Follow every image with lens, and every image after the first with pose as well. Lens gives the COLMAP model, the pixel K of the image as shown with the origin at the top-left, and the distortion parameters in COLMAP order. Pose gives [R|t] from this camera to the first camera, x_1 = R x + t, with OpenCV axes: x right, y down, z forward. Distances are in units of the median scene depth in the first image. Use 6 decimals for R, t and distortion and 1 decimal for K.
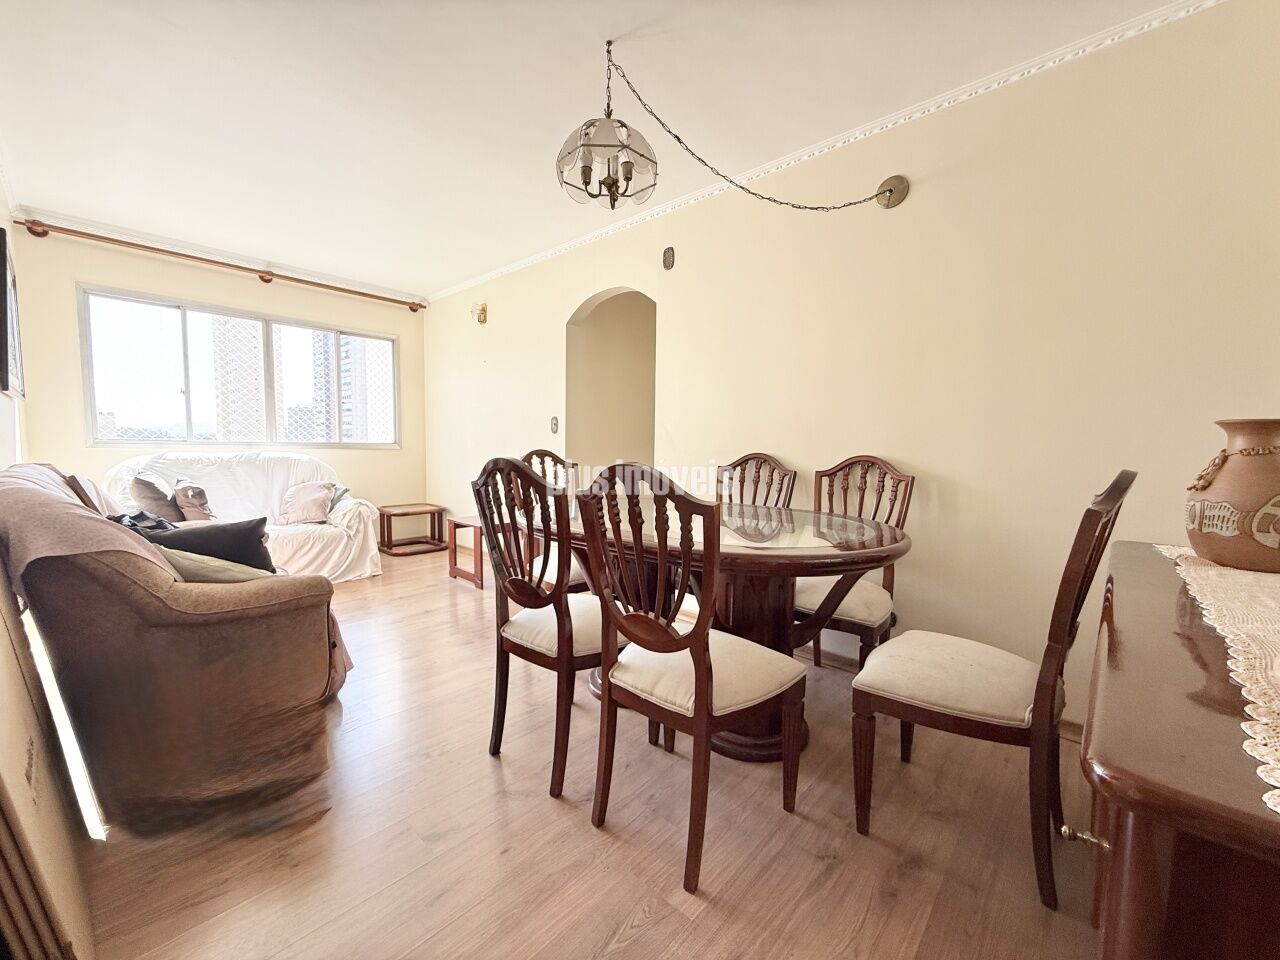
lens RADIAL K [[512.9, 0, 645.0], [0, 512.9, 486.5], [0, 0, 1]] dist [-0.001456, -0.000438]
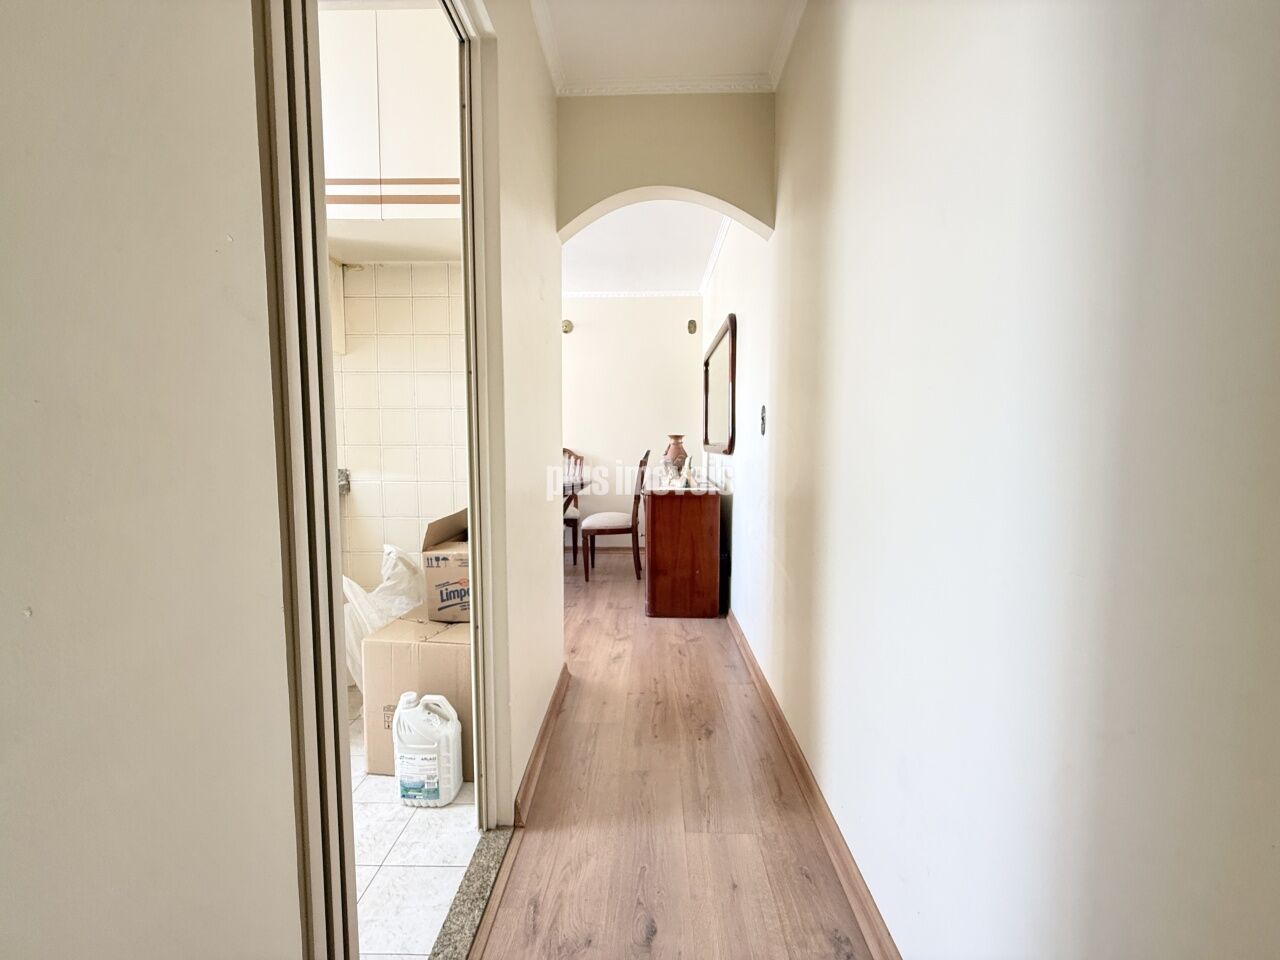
lens RADIAL K [[512.9, 0, 640.6], [0, 512.9, 478.4], [0, 0, 1]] dist [-0.001456, -0.000438]
pose [[0.748332, -0.057070, 0.660865, -1.323662], [0.057789, 0.998113, 0.020756, 0.081715], [-0.660802, 0.022658, 0.750218, -1.471963]]
